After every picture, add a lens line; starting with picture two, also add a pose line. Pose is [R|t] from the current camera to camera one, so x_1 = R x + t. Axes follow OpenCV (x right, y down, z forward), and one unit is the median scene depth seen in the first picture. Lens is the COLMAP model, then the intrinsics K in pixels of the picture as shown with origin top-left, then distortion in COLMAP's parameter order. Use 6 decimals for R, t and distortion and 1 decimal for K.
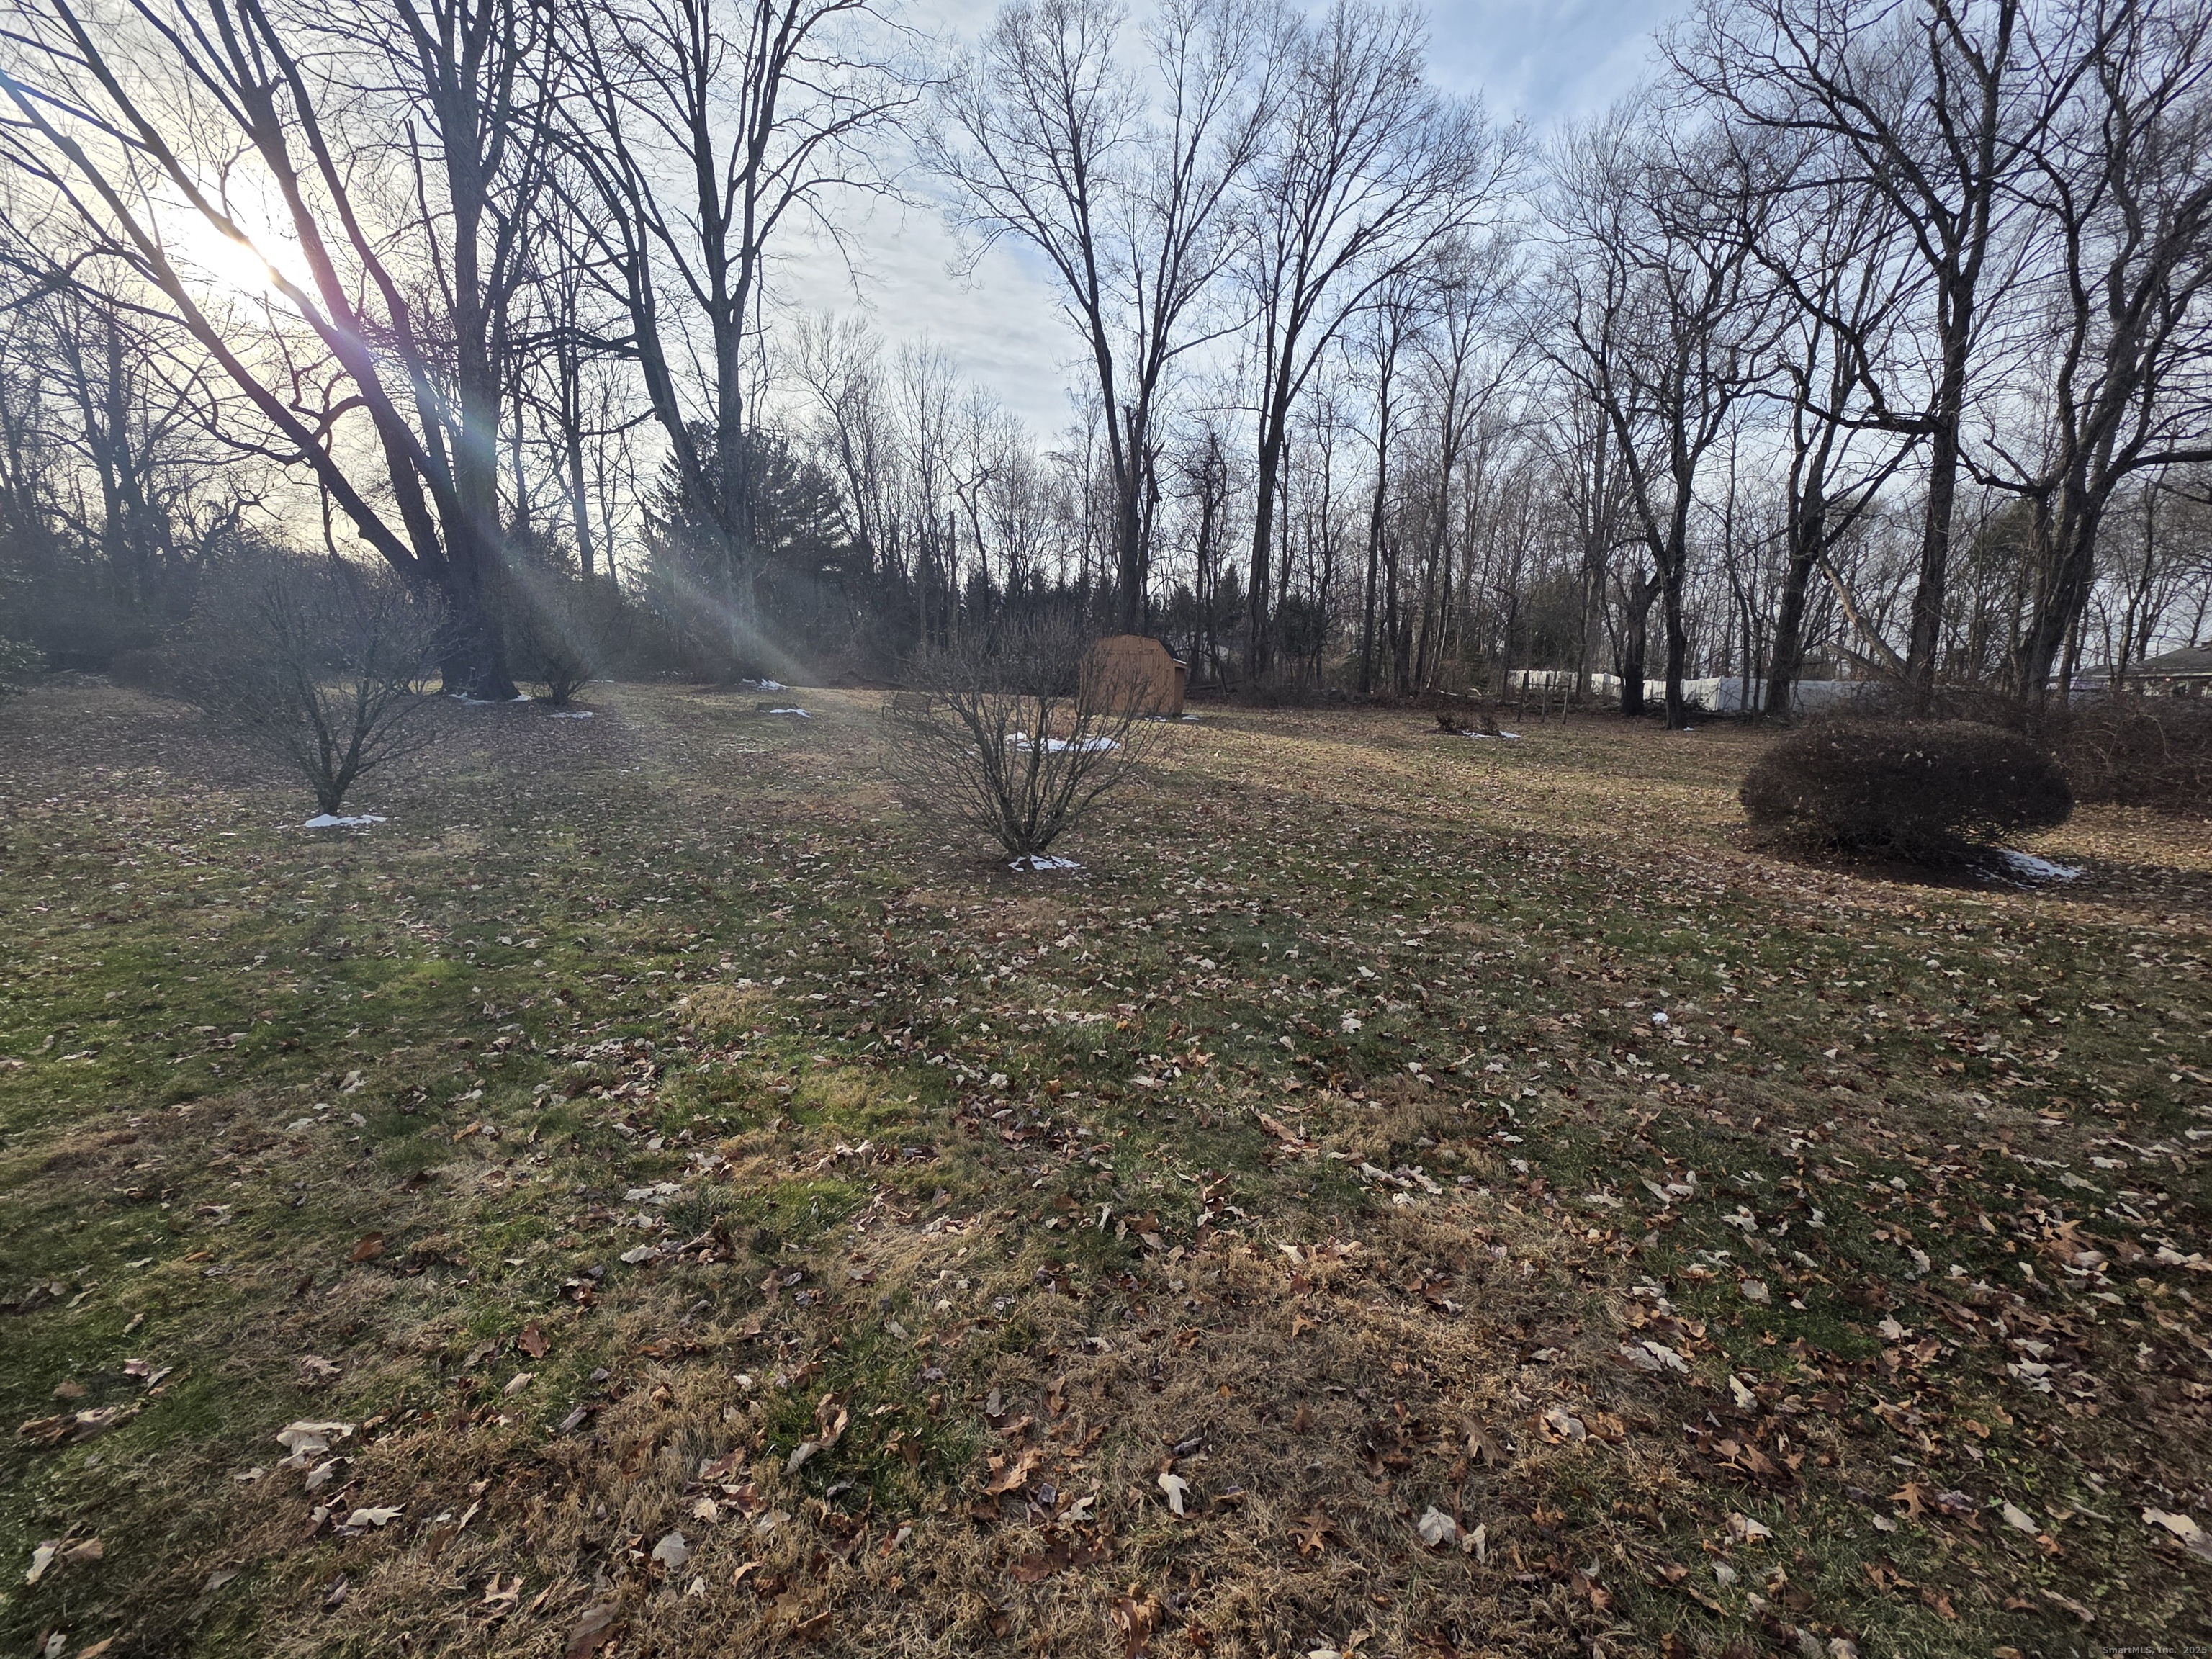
lens RADIAL K [[977.2, 0, 1106.0], [0, 977.2, 829.5], [0, 0, 1]] dist [0.015465, -0.000423]
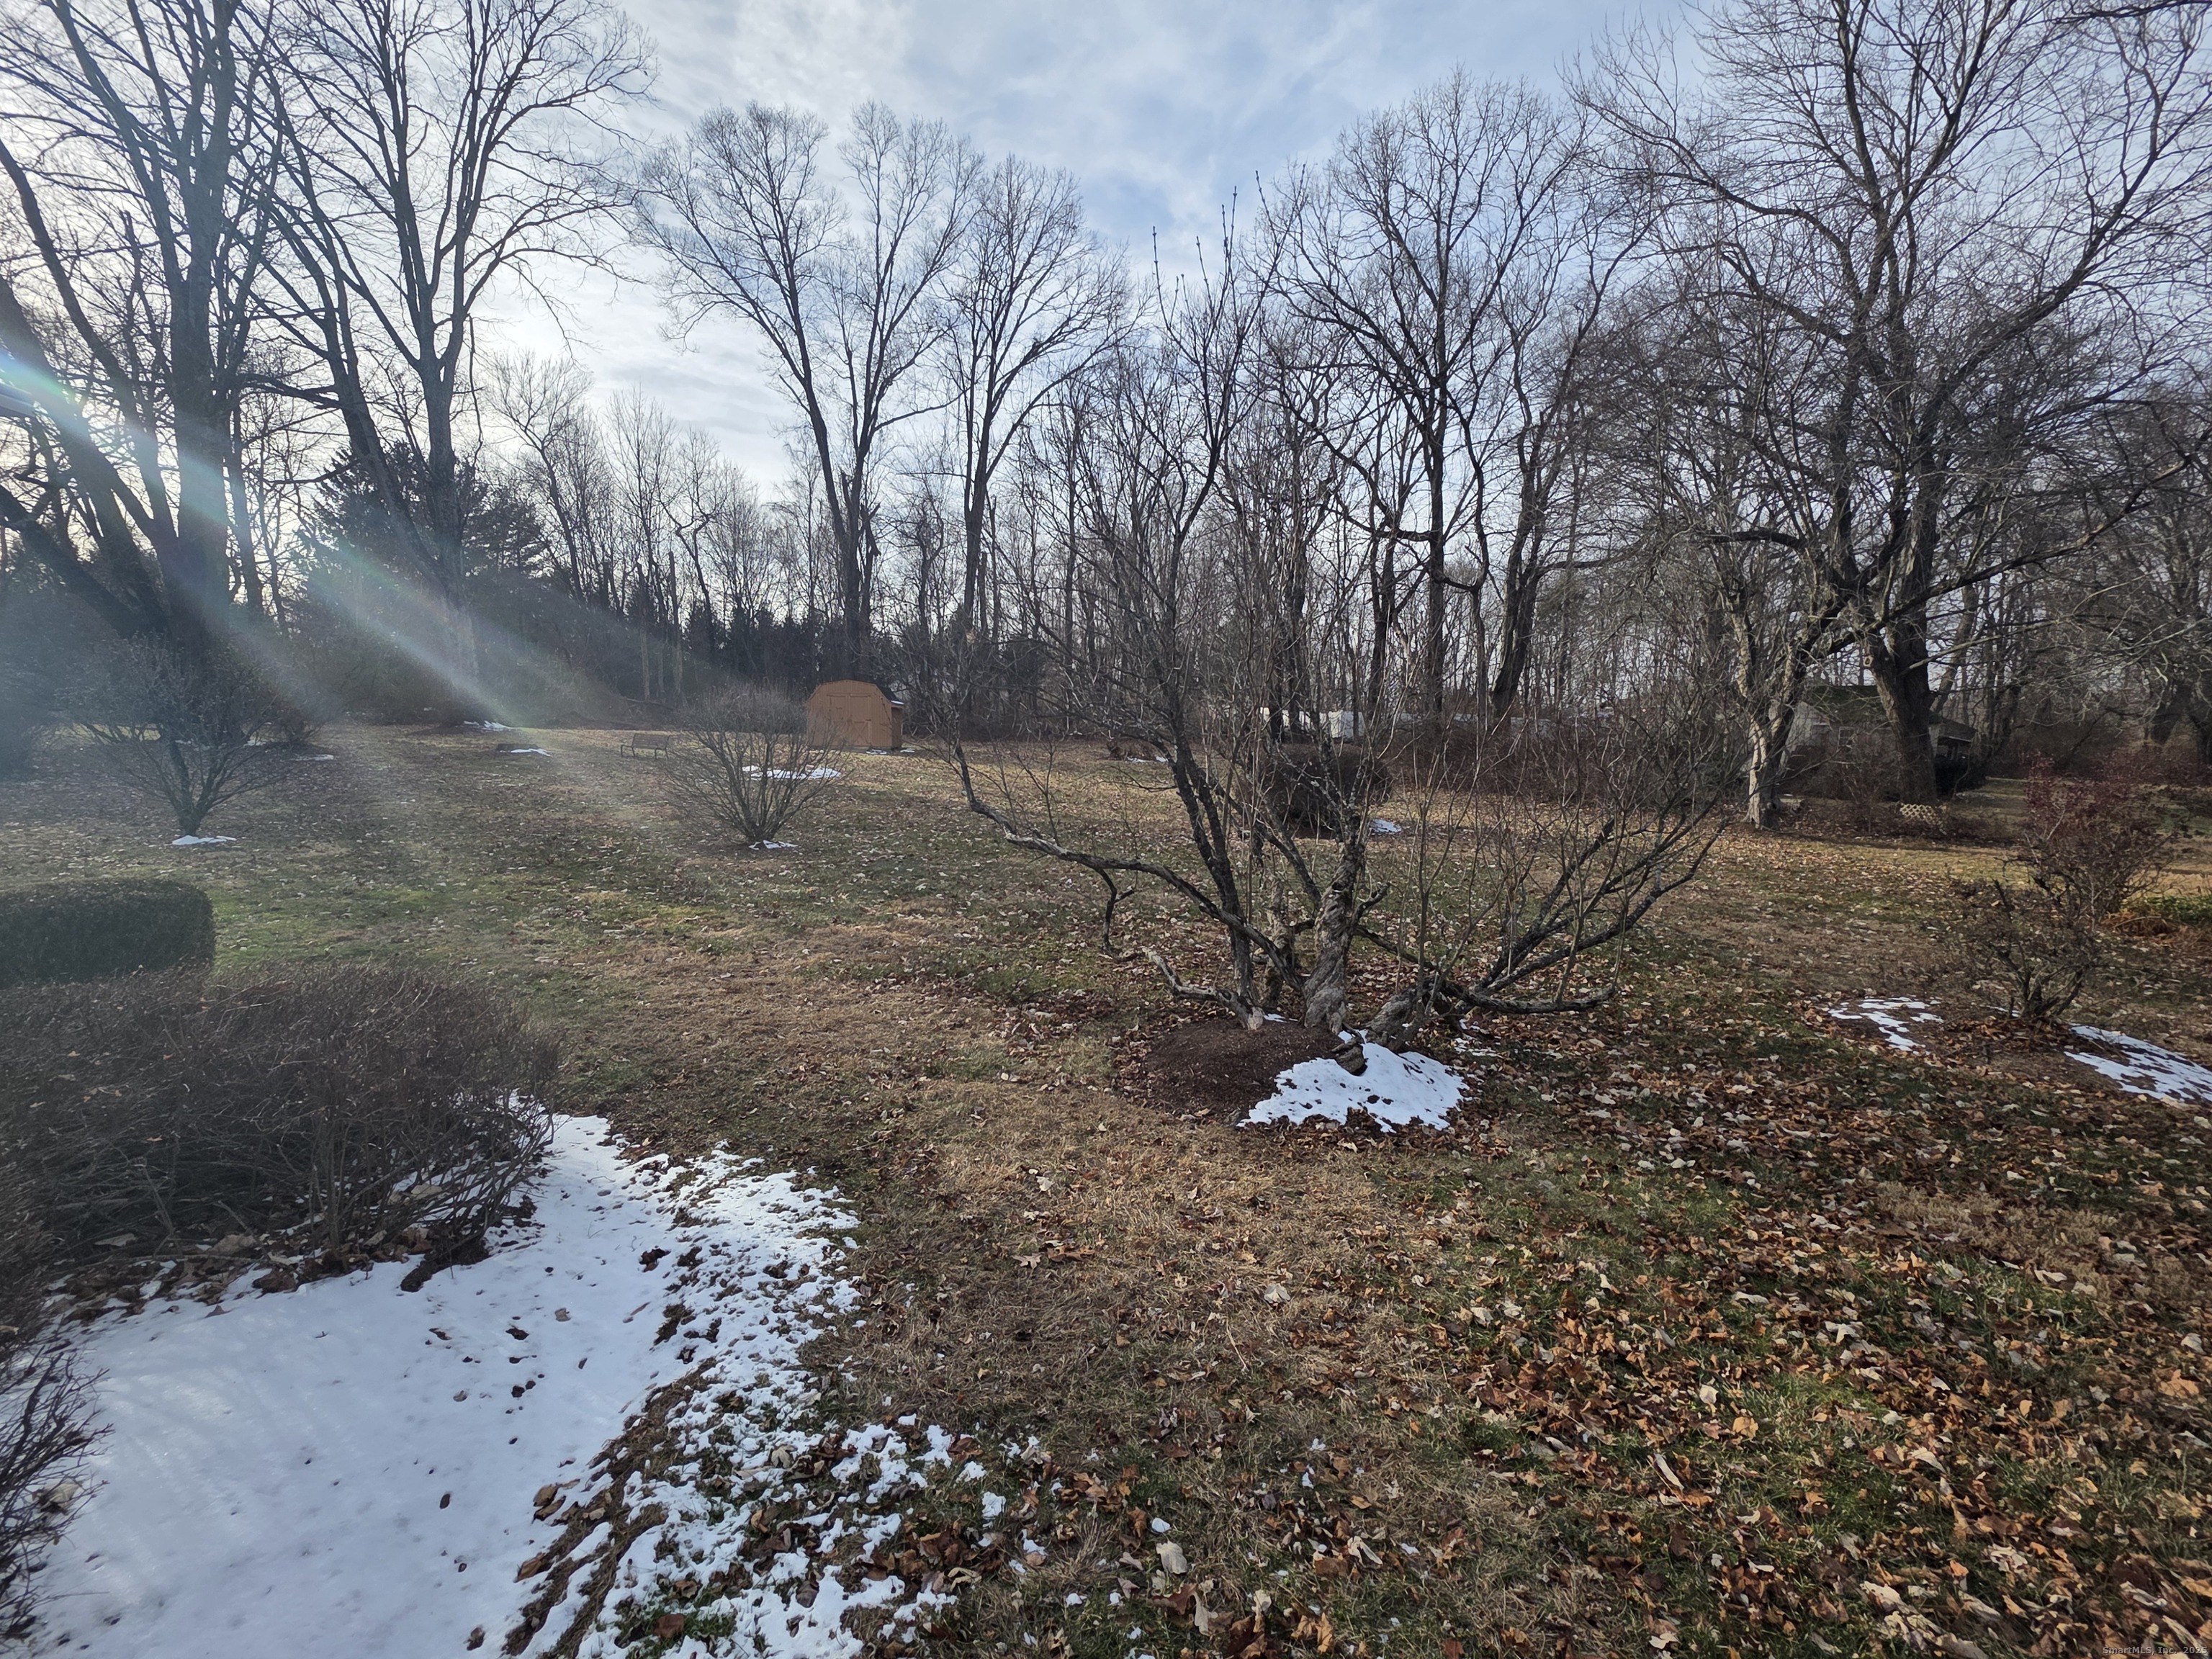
lens RADIAL K [[977.2, 0, 1106.0], [0, 977.2, 829.5], [0, 0, 1]] dist [0.015465, -0.000423]
pose [[0.966197, -0.038941, 0.254847, 0.011109], [0.047397, 0.998508, -0.027123, 0.016431], [-0.253410, 0.038285, 0.966601, -0.134528]]
